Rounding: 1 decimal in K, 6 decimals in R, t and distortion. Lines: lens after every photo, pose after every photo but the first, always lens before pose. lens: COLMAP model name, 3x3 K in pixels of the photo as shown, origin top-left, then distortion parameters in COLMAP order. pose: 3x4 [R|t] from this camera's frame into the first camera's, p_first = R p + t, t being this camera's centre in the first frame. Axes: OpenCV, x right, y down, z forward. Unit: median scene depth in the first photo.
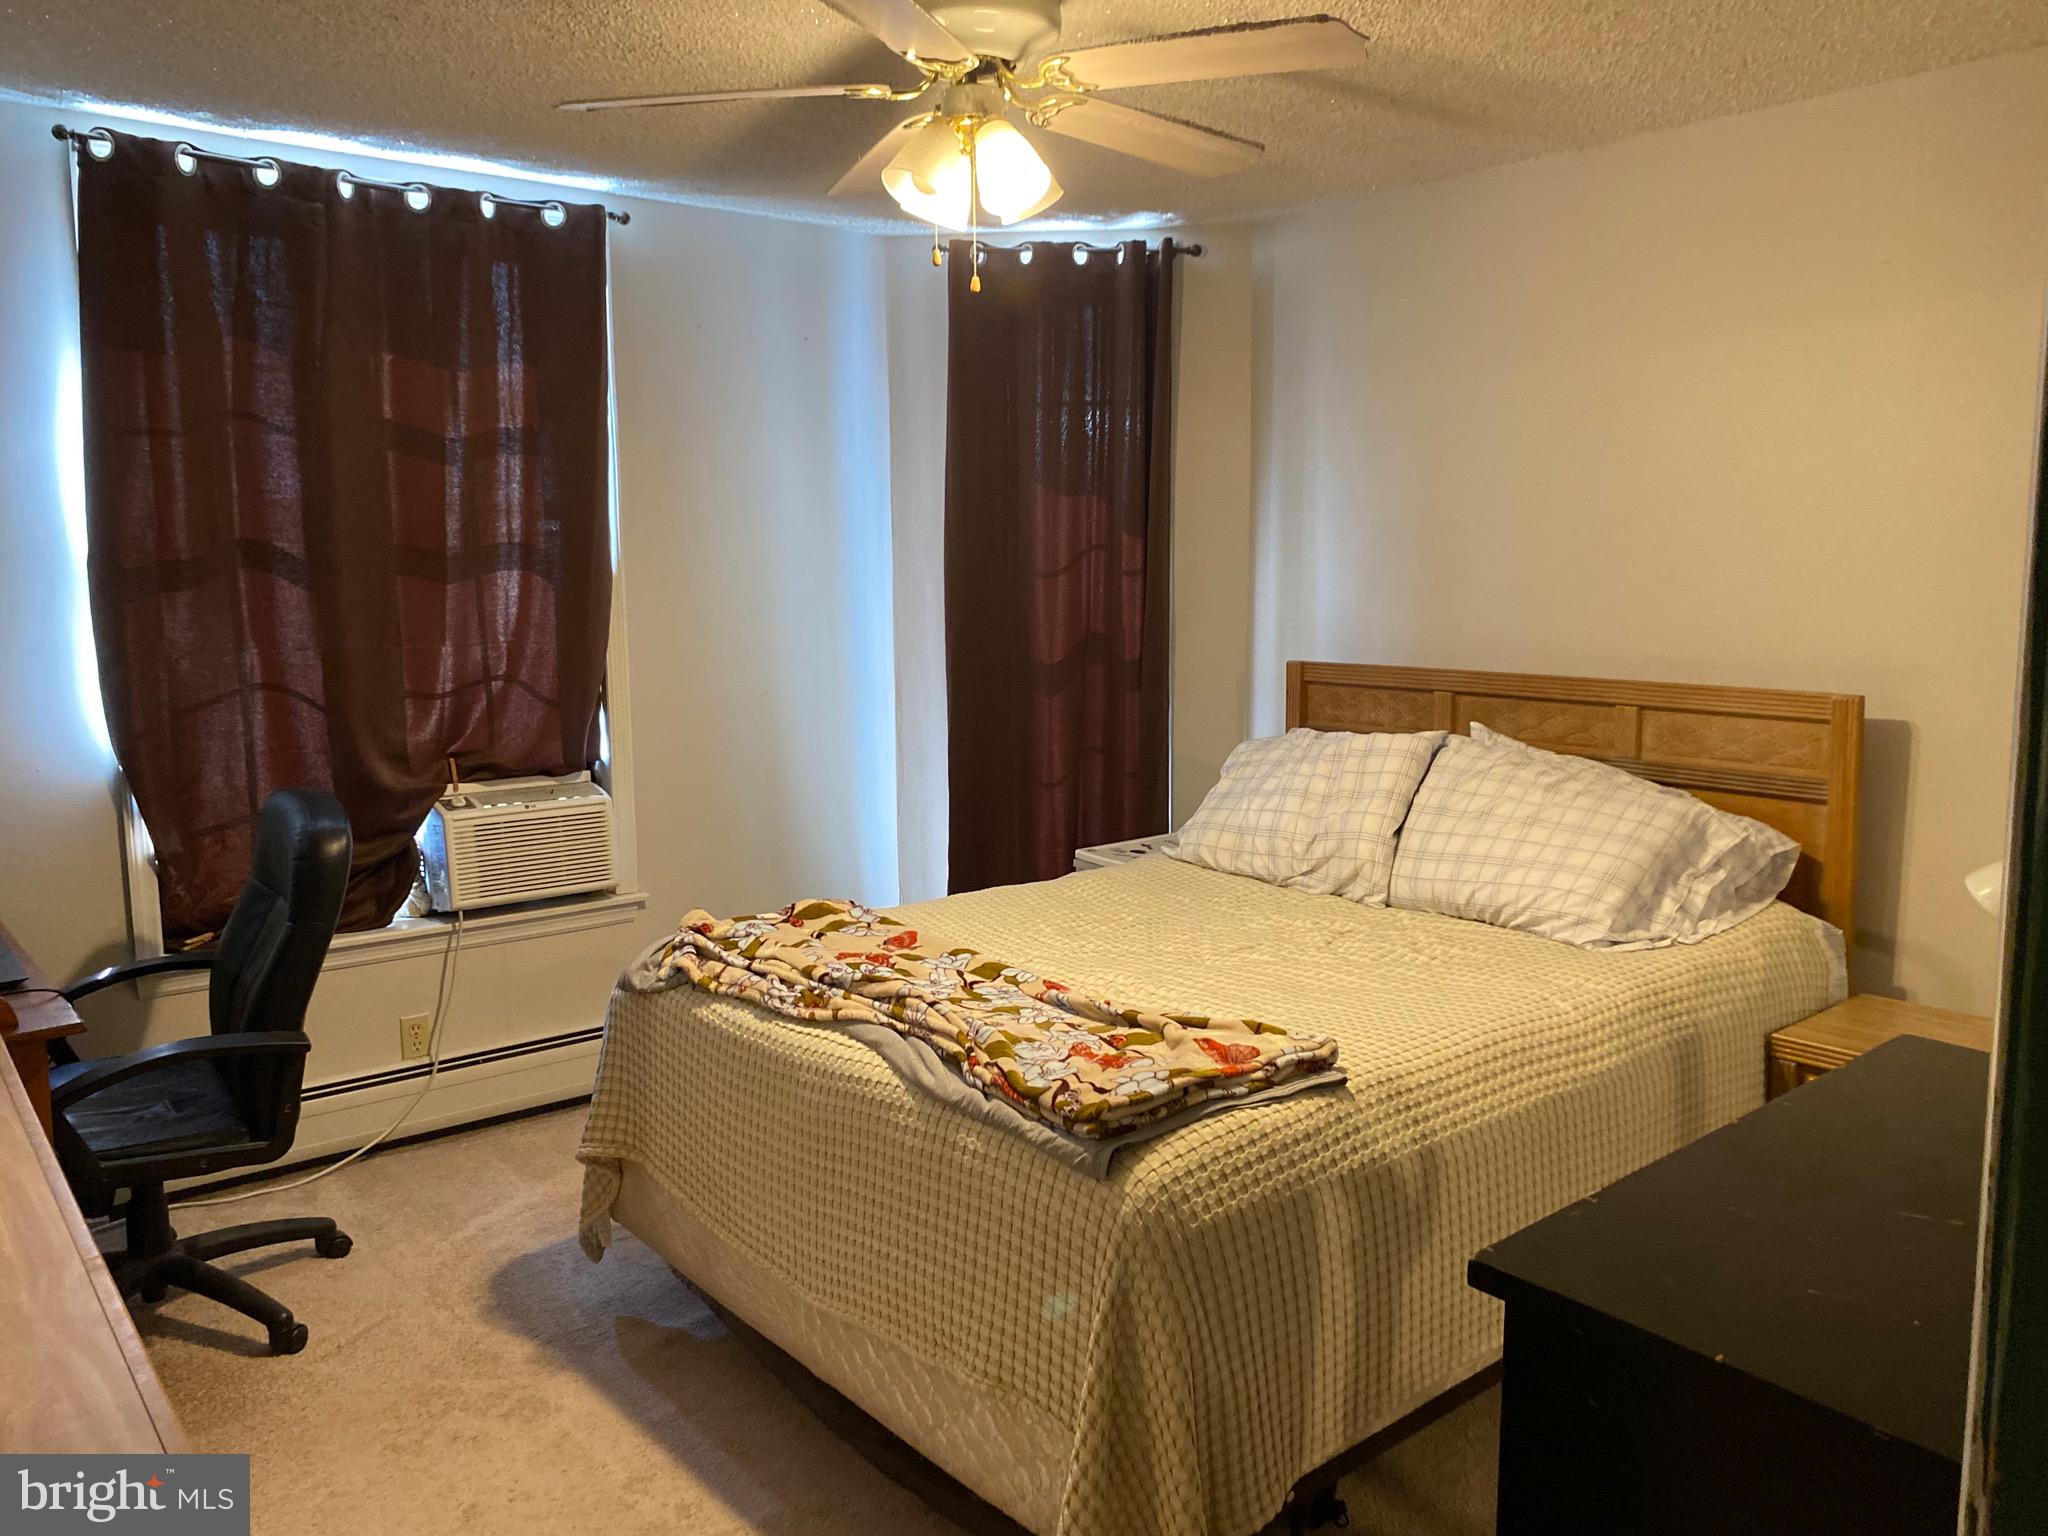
lens RADIAL K [[1565.3, 0, 1024.0], [0, 1565.3, 768.0], [0, 0, 1]] dist [-0.000686, -0.001363]
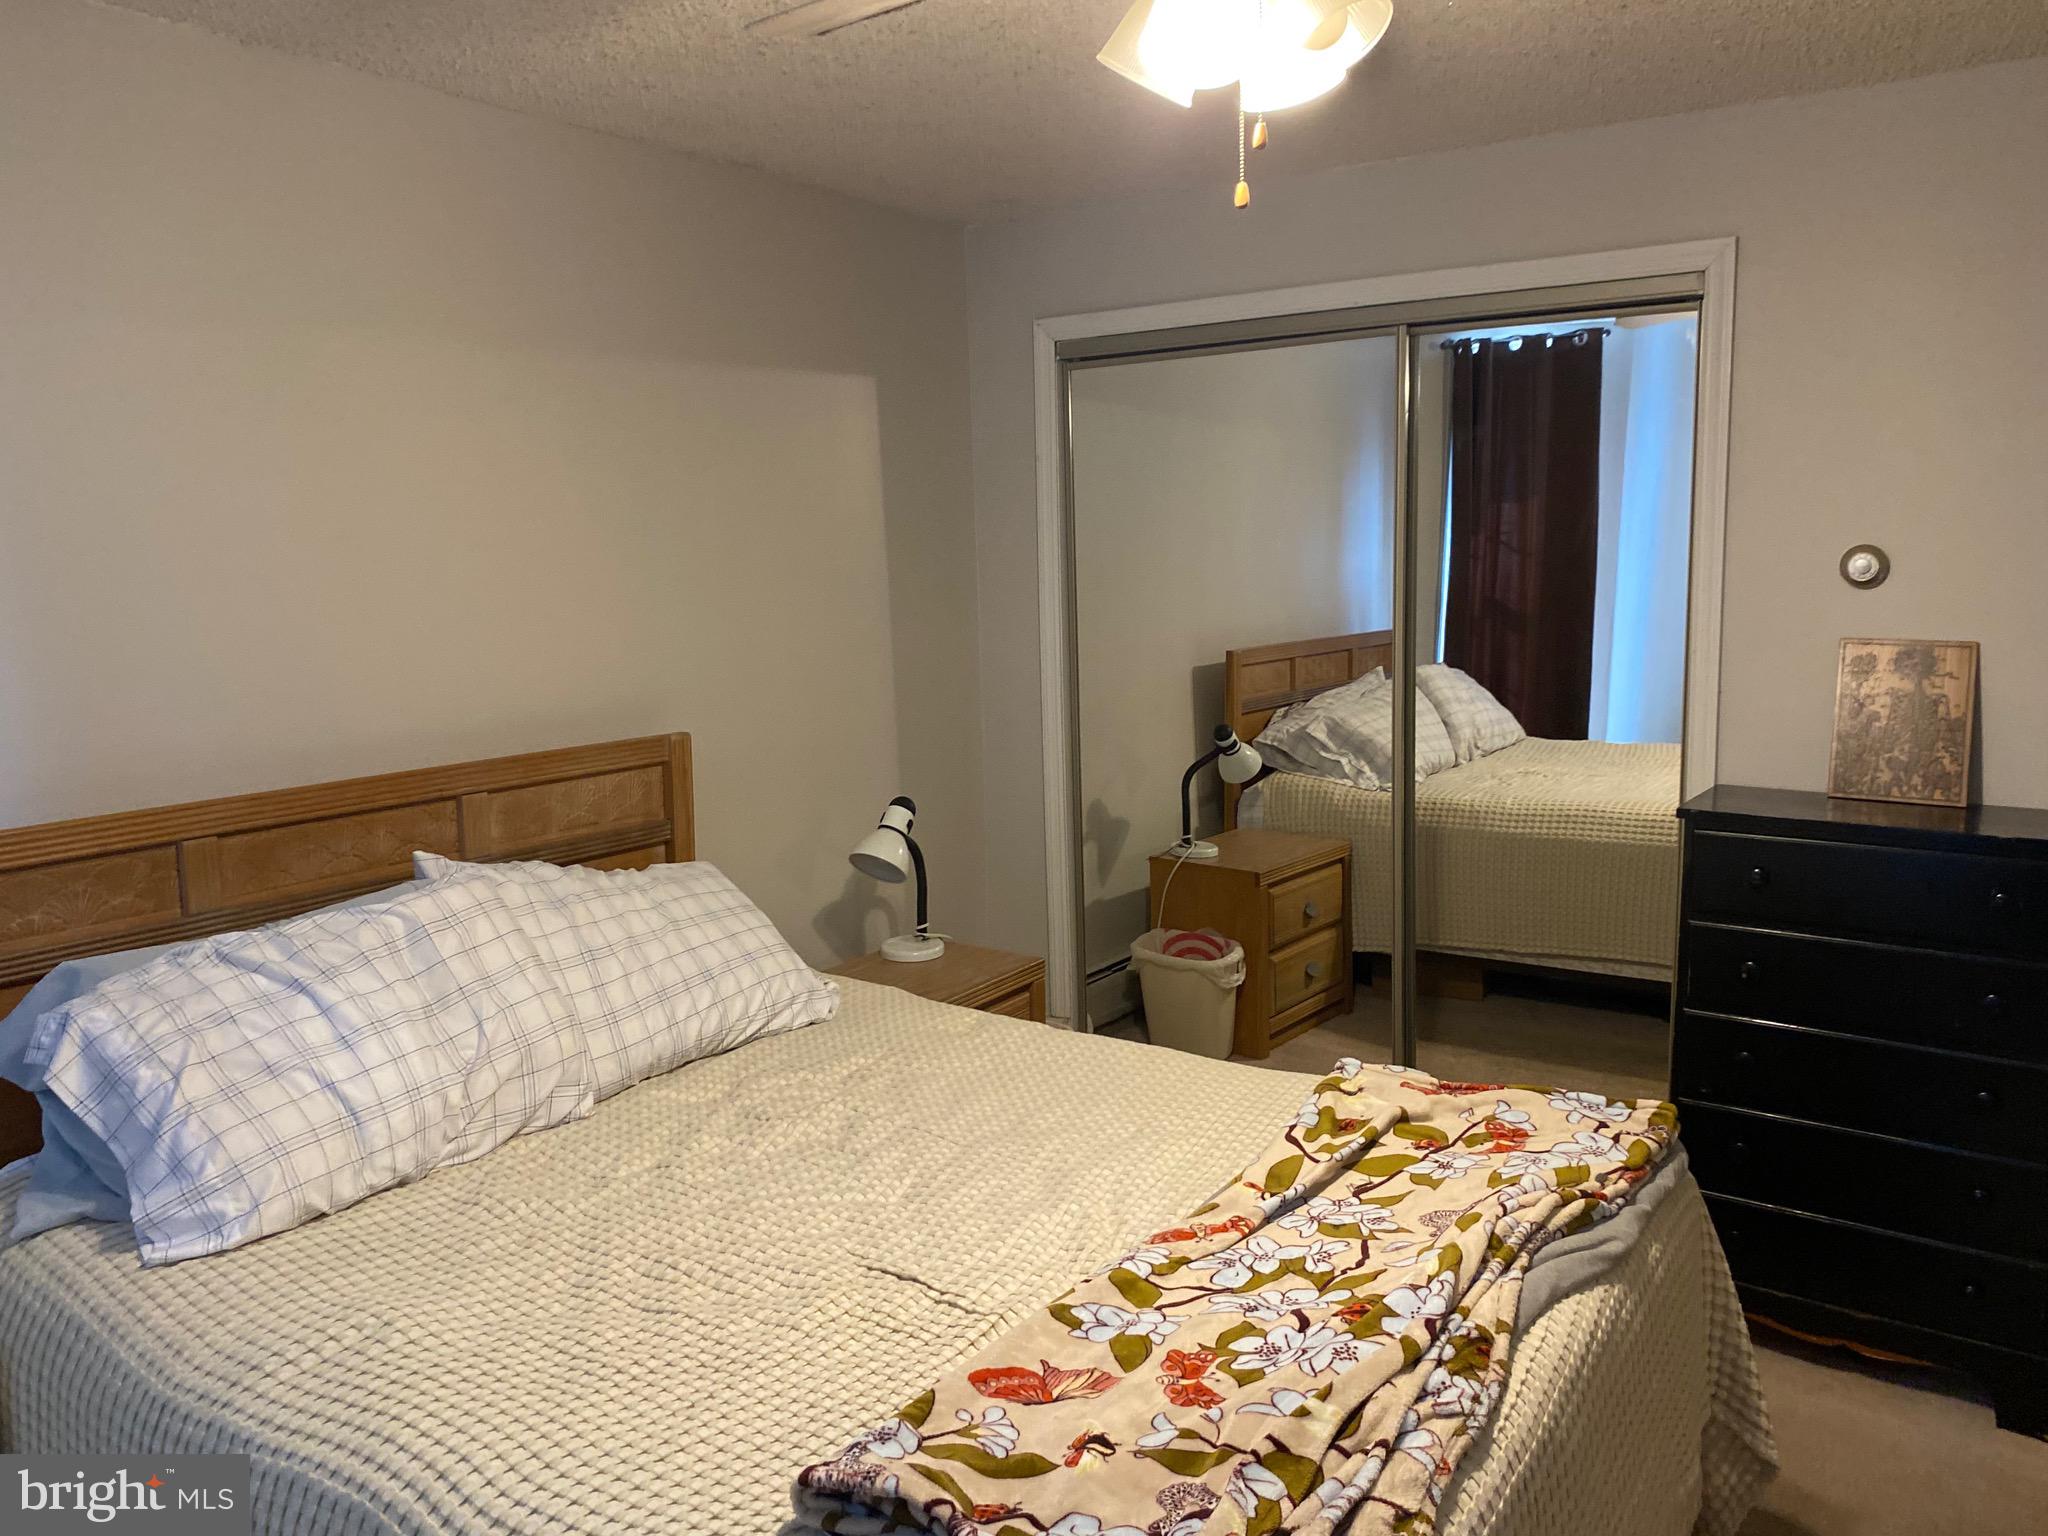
lens RADIAL K [[1565.3, 0, 1024.0], [0, 1565.3, 768.0], [0, 0, 1]] dist [-0.000686, -0.001363]
pose [[-0.280235, -0.130022, 0.951085, -0.639538], [0.150229, 0.972635, 0.177233, -0.210648], [-0.948103, 0.192548, -0.253034, 1.283297]]
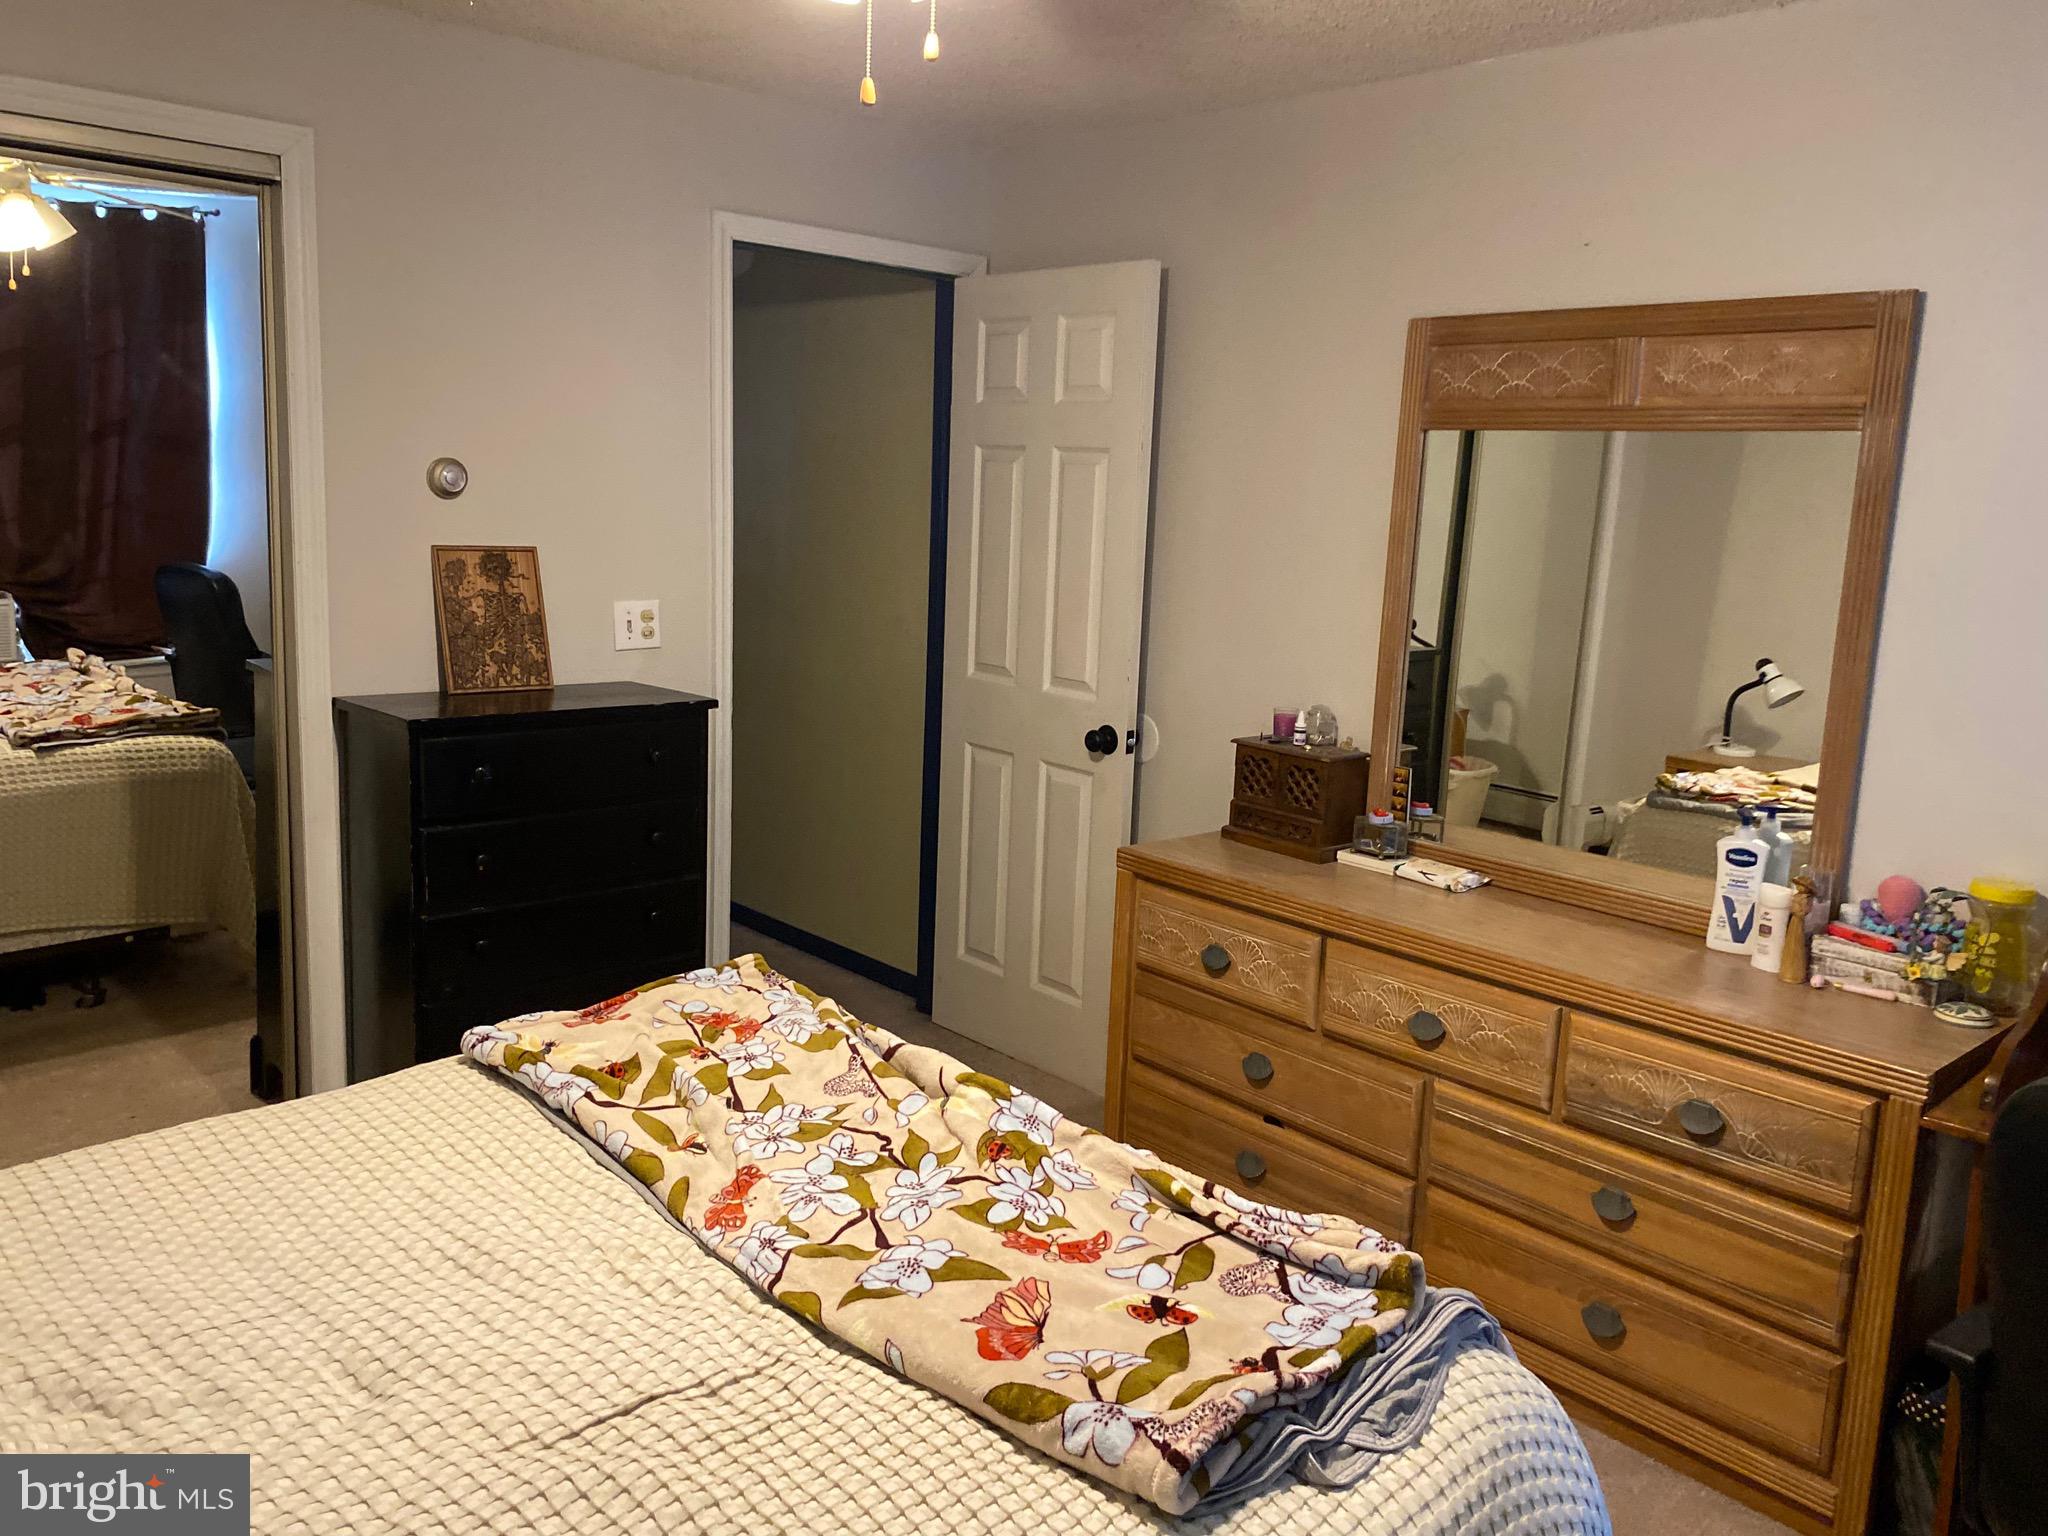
lens RADIAL K [[1565.3, 0, 1024.0], [0, 1565.3, 768.0], [0, 0, 1]] dist [-0.000686, -0.001363]
pose [[-0.997014, -0.018854, -0.074887, -0.051828], [-0.042015, 0.946082, 0.321190, -0.259236], [0.064794, 0.323378, -0.944049, 1.660399]]
